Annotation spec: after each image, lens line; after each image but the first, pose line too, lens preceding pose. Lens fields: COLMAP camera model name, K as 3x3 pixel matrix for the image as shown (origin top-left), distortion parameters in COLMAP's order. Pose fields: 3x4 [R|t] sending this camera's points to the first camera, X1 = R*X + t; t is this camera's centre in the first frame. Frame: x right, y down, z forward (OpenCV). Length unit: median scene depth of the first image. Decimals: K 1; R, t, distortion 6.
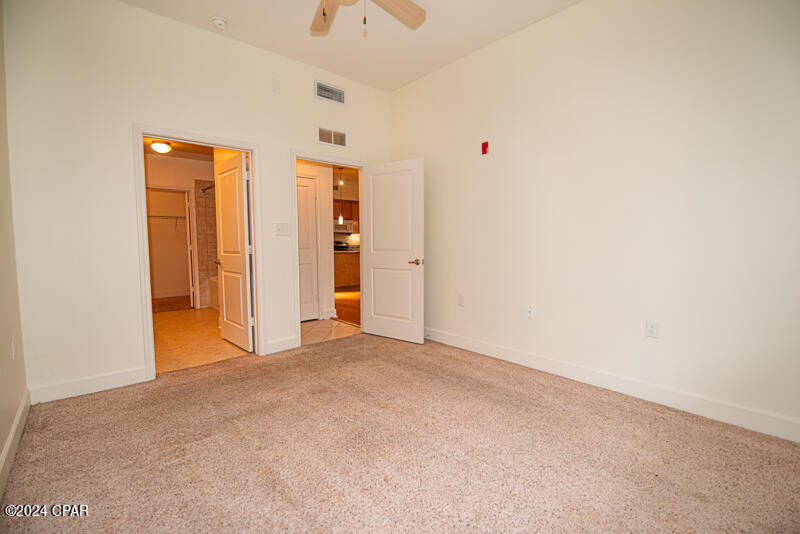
lens RADIAL K [[362.3, 0, 398.5], [0, 362.3, 266.5], [0, 0, 1]] dist [-0.003917, -0.000567]
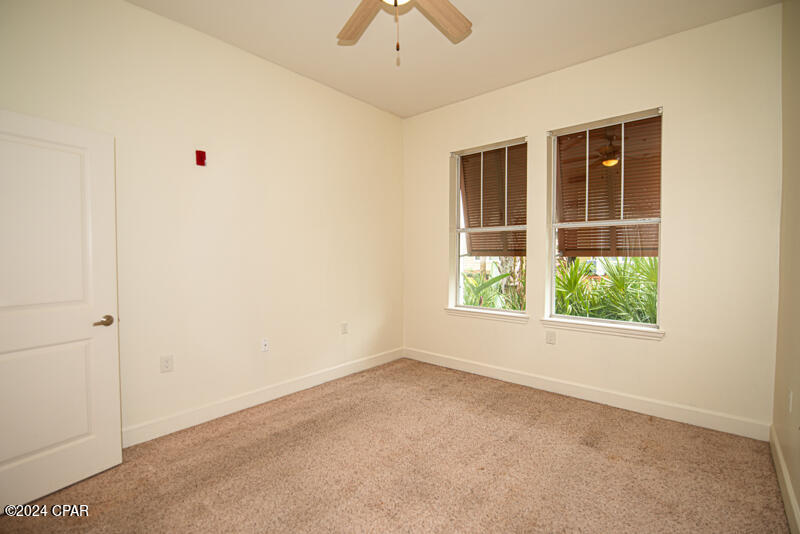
lens RADIAL K [[362.3, 0, 398.5], [0, 362.3, 266.5], [0, 0, 1]] dist [-0.003917, -0.000567]
pose [[-0.126777, -0.028116, 0.991533, -0.630177], [0.075907, 0.996392, 0.037959, -0.093992], [-0.989023, 0.080076, -0.124185, 0.720994]]
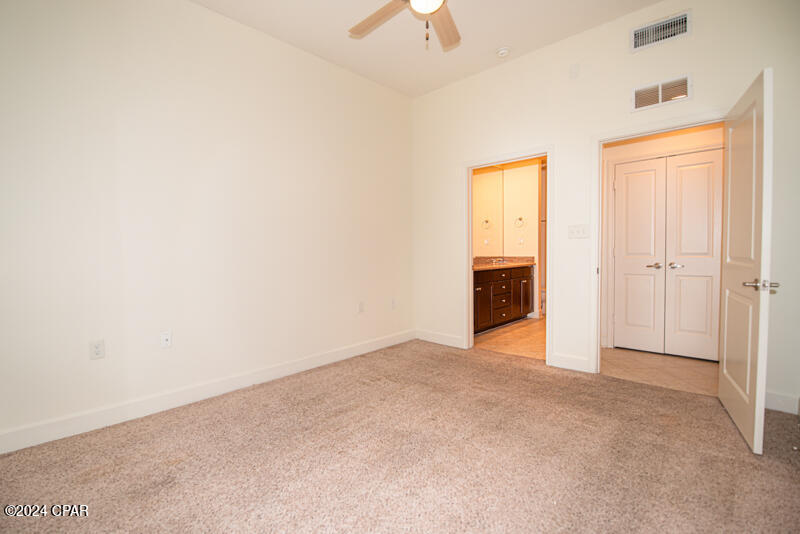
lens RADIAL K [[362.3, 0, 398.5], [0, 362.3, 266.5], [0, 0, 1]] dist [-0.003917, -0.000567]
pose [[0.086158, 0.042247, -0.995385, 0.564646], [-0.060390, 0.997485, 0.037109, -0.026843], [0.994449, 0.056915, 0.088493, 0.546124]]
